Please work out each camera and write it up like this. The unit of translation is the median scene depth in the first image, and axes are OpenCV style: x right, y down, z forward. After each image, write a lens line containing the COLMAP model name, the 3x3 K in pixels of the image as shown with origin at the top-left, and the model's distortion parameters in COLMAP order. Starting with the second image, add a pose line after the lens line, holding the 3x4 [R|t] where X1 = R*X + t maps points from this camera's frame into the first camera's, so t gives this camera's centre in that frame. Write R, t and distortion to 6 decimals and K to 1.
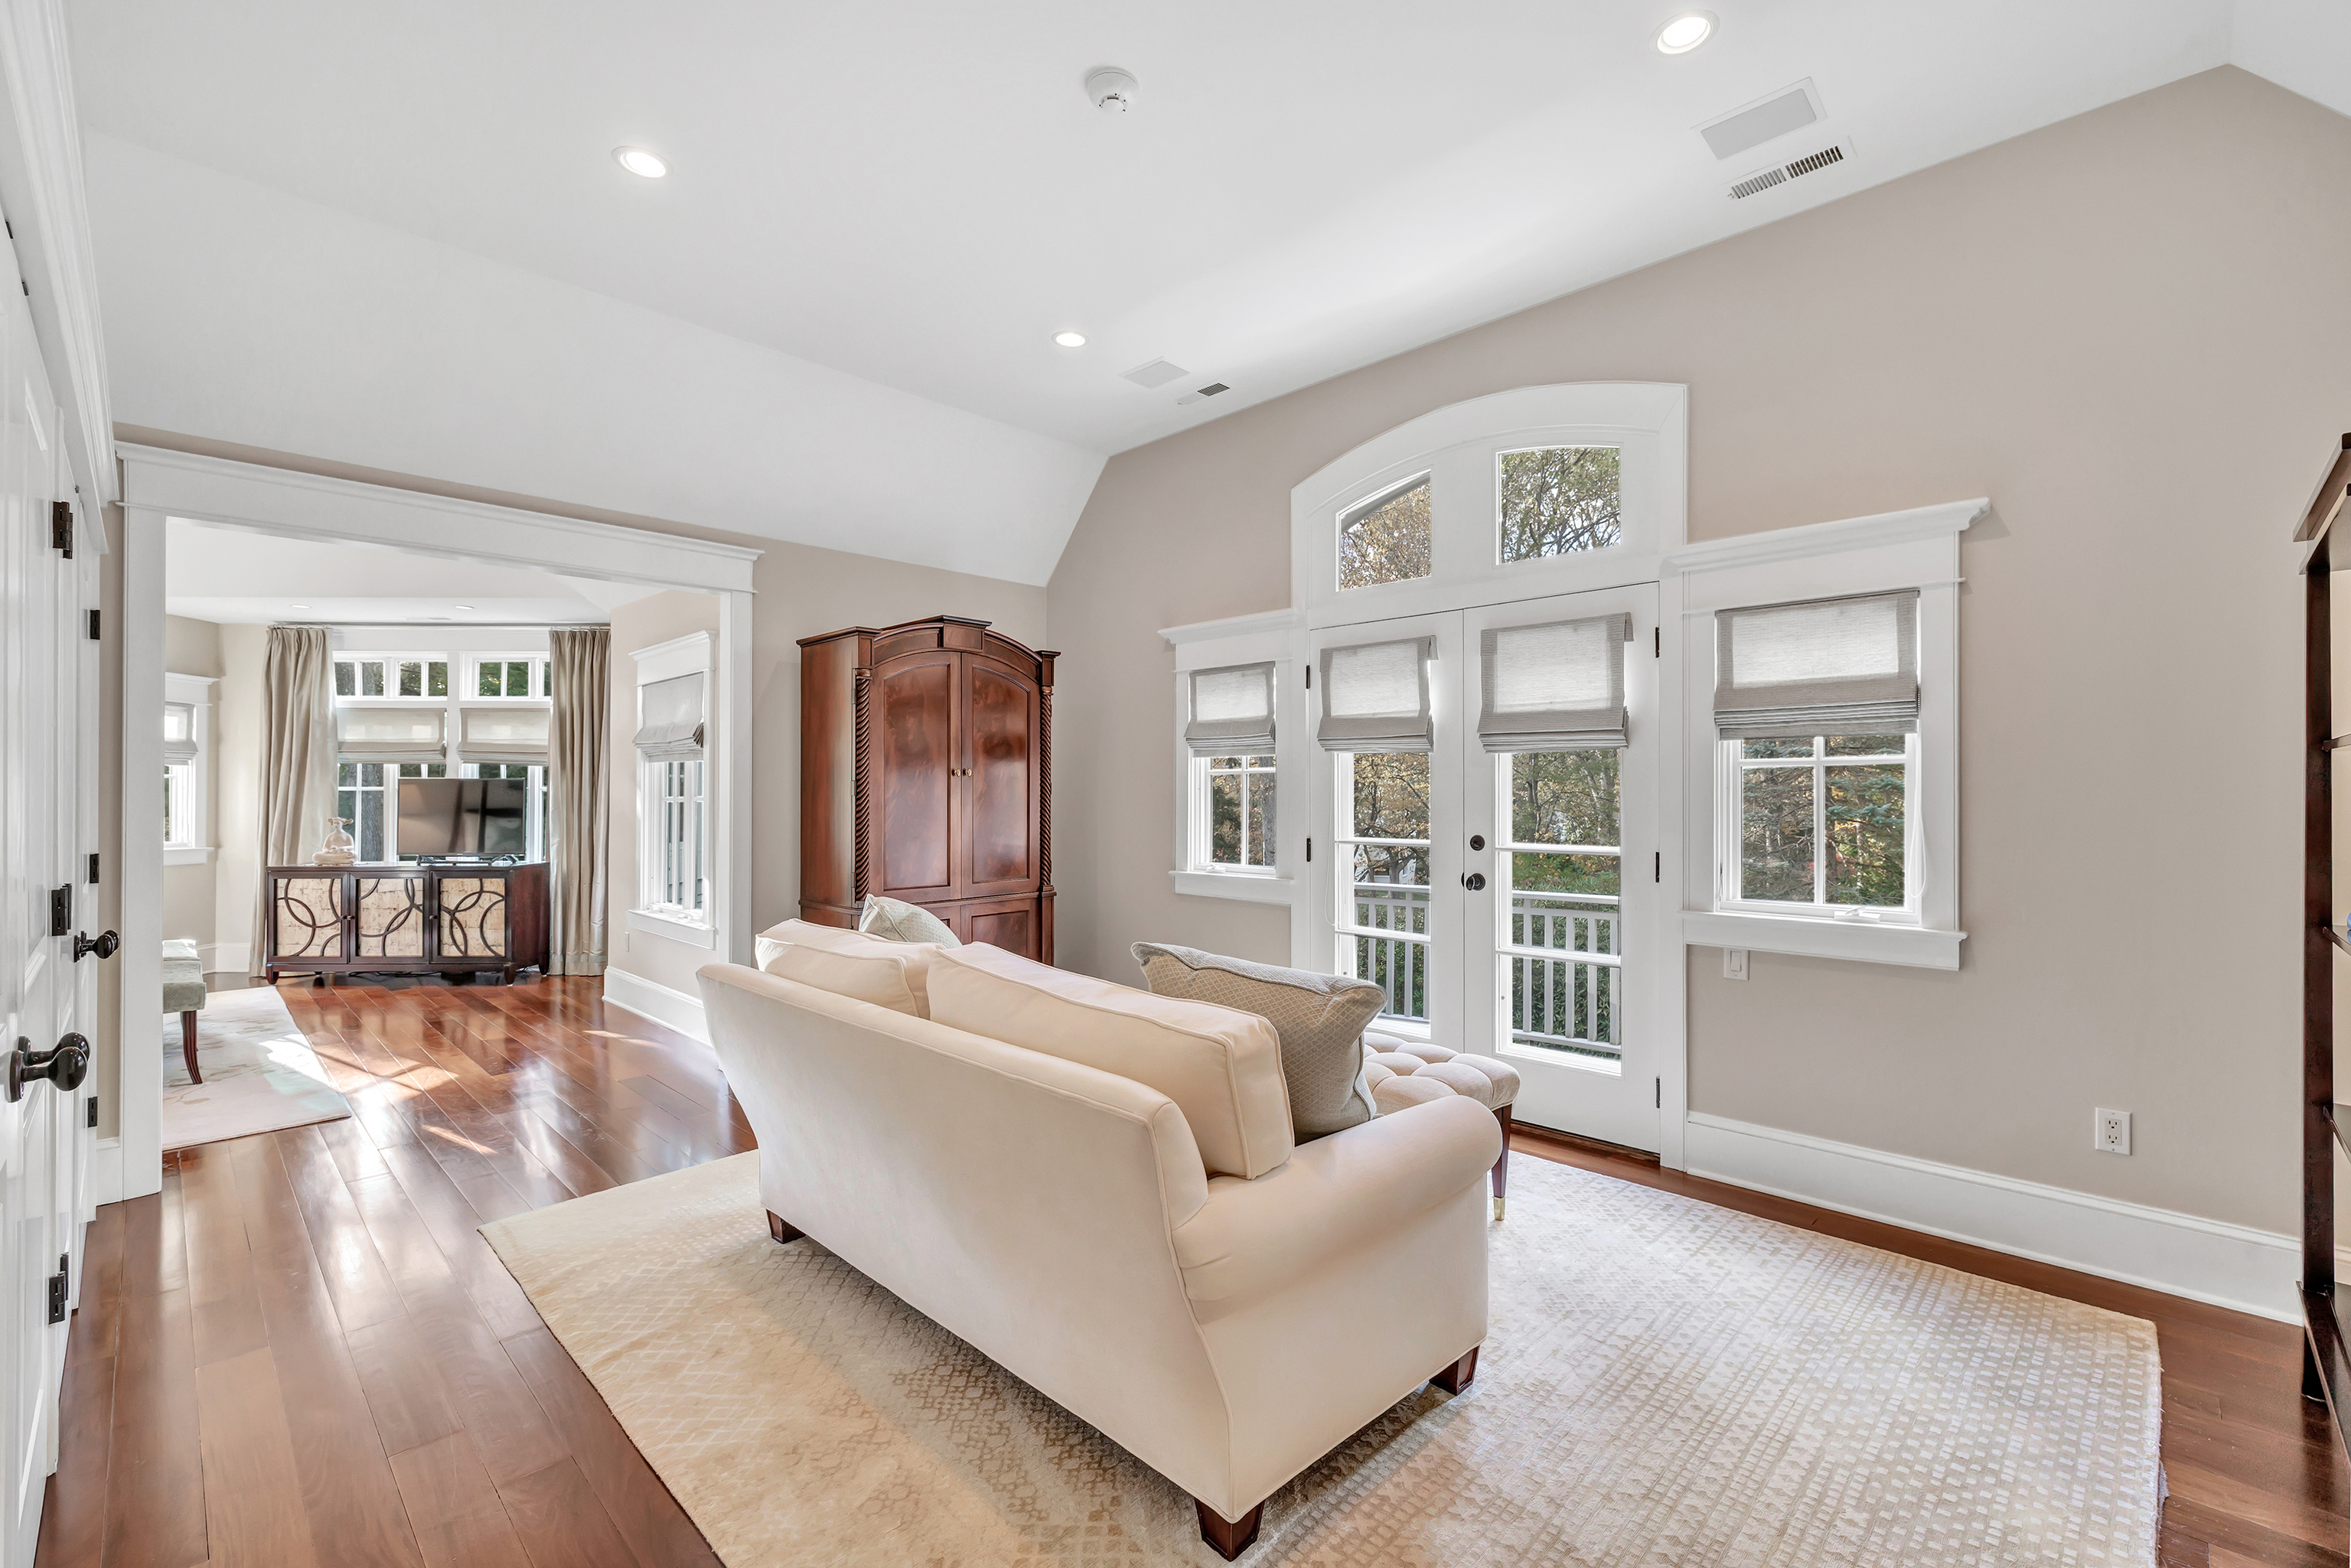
lens RADIAL K [[1006.2, 0, 1179.6], [0, 1006.2, 775.7], [0, 0, 1]] dist [0.000607, 0.000043]
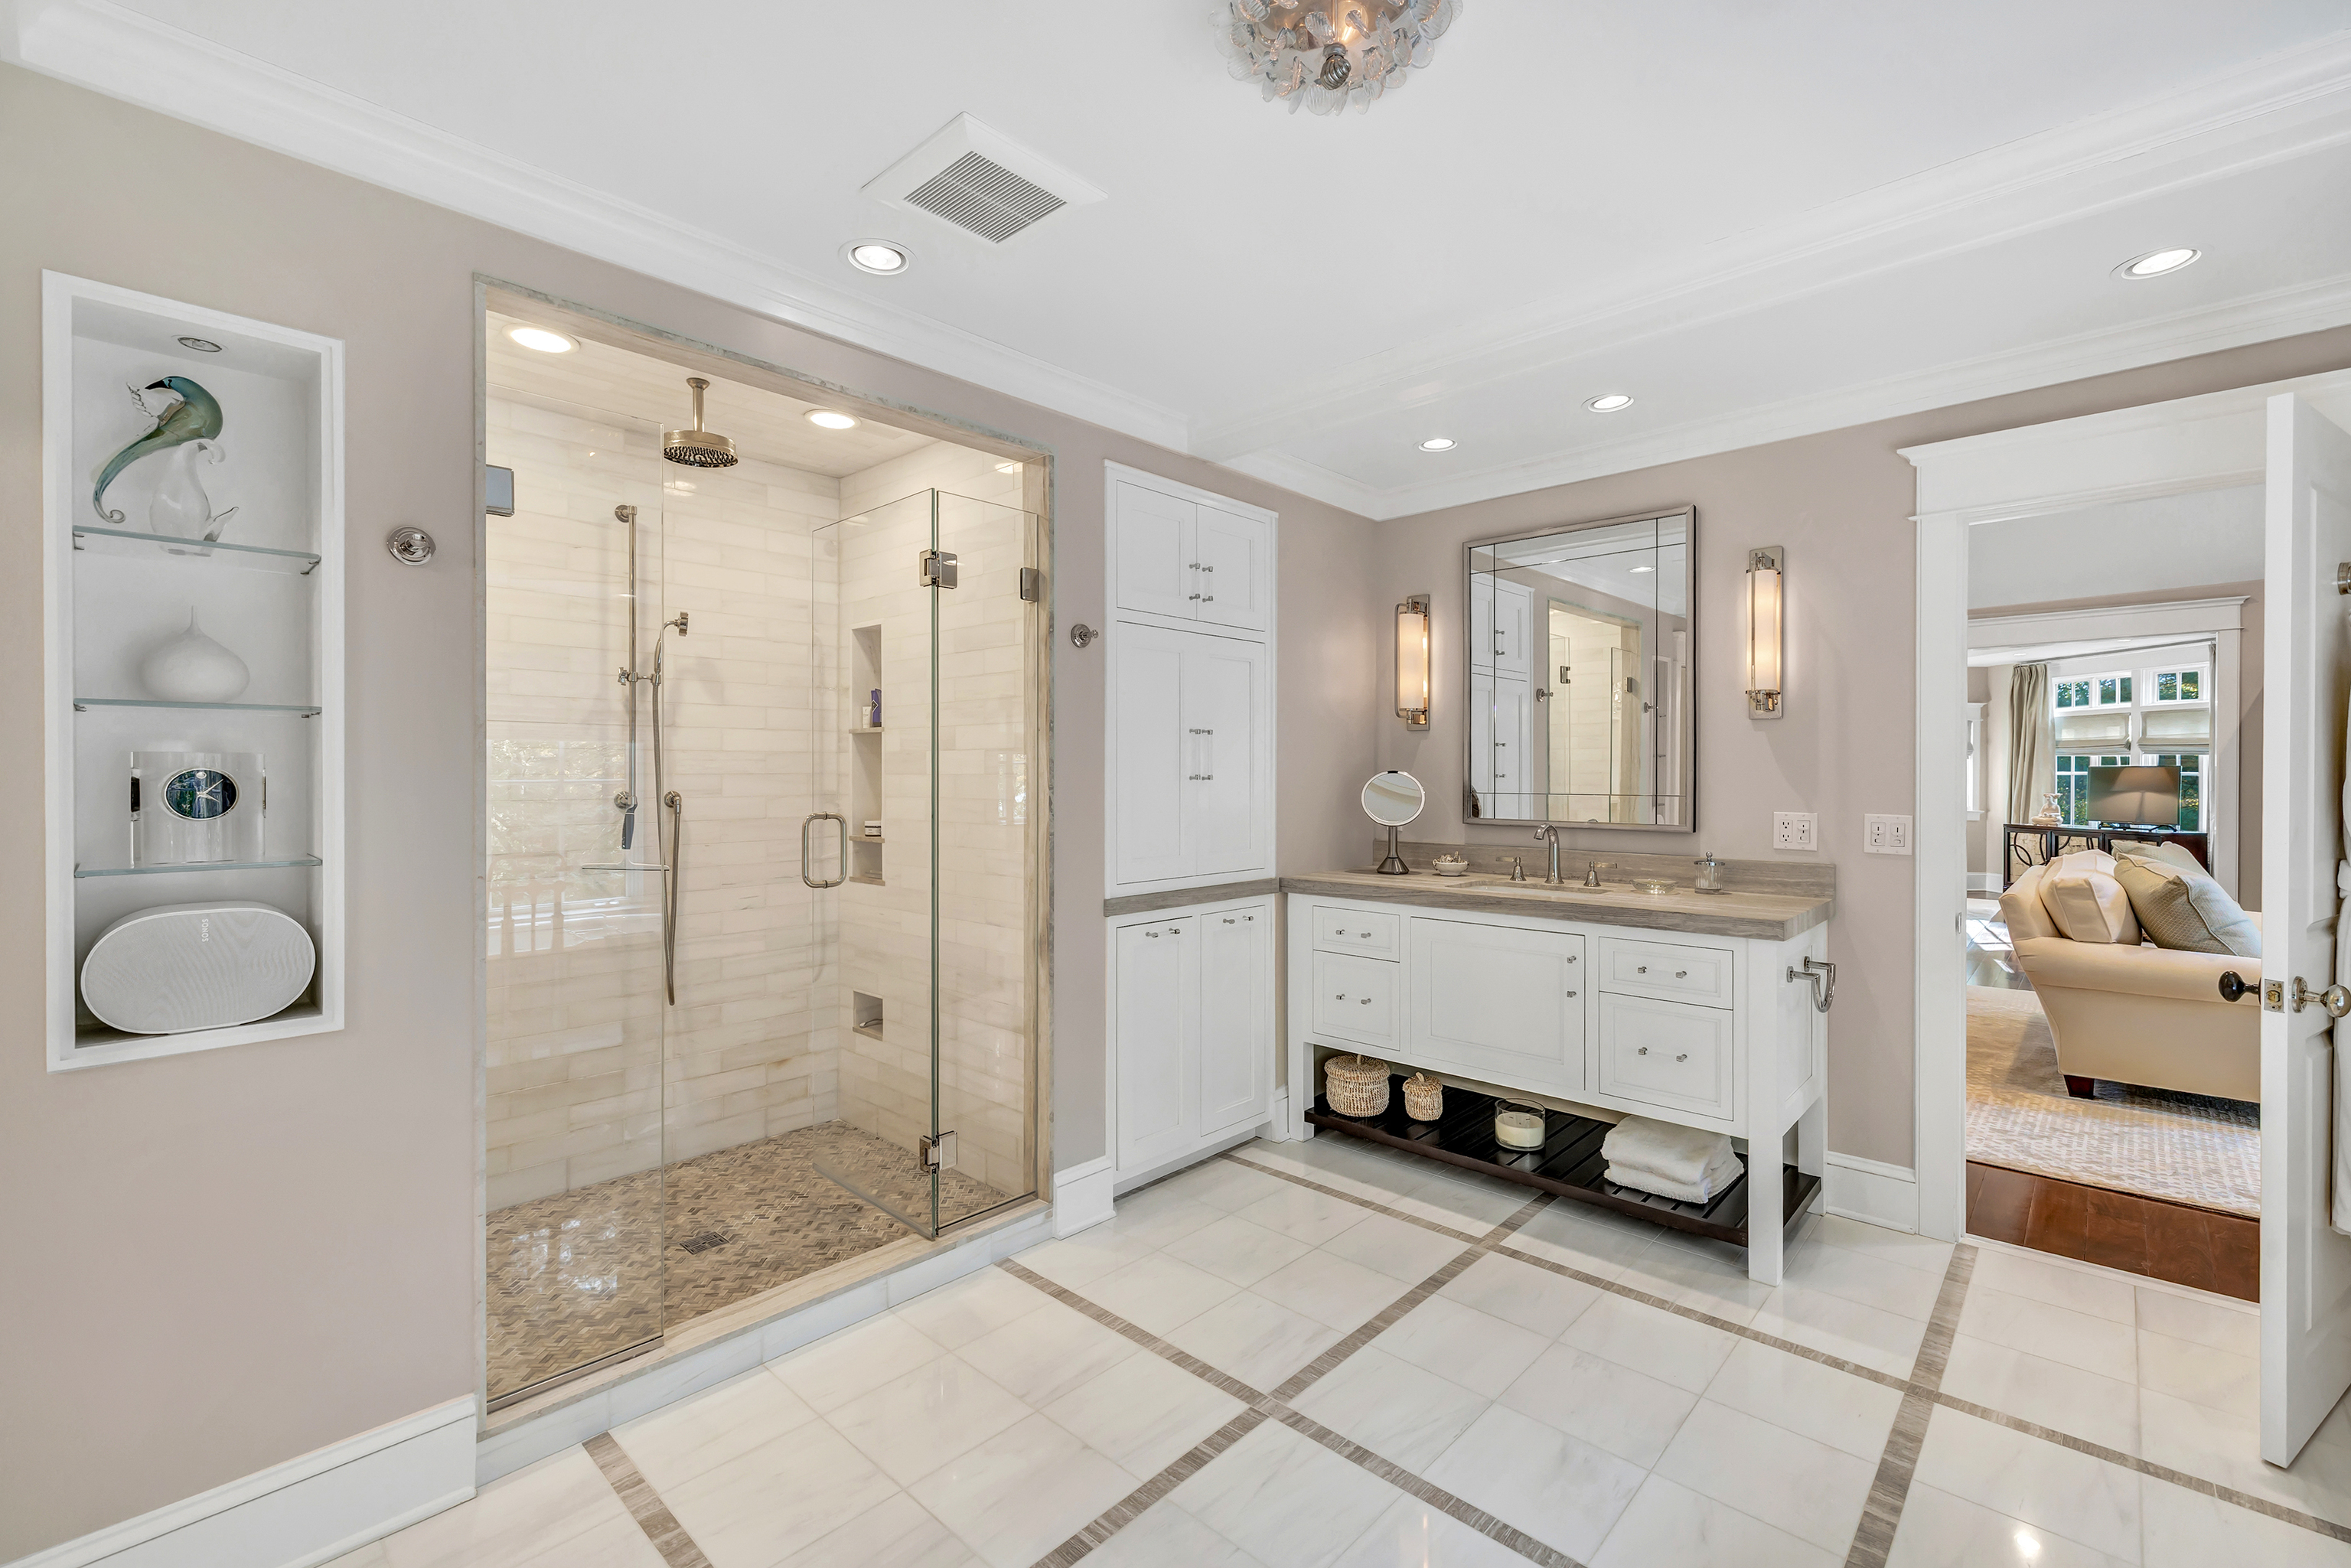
lens RADIAL K [[1006.2, 0, 1179.5], [0, 1006.2, 775.8], [0, 0, 1]] dist [0.000607, 0.000043]
pose [[0.021836, 0.001664, -0.999760, 0.561349], [0.010167, 0.999947, 0.001886, 0.000621], [0.999710, -0.010206, 0.021818, -0.274892]]
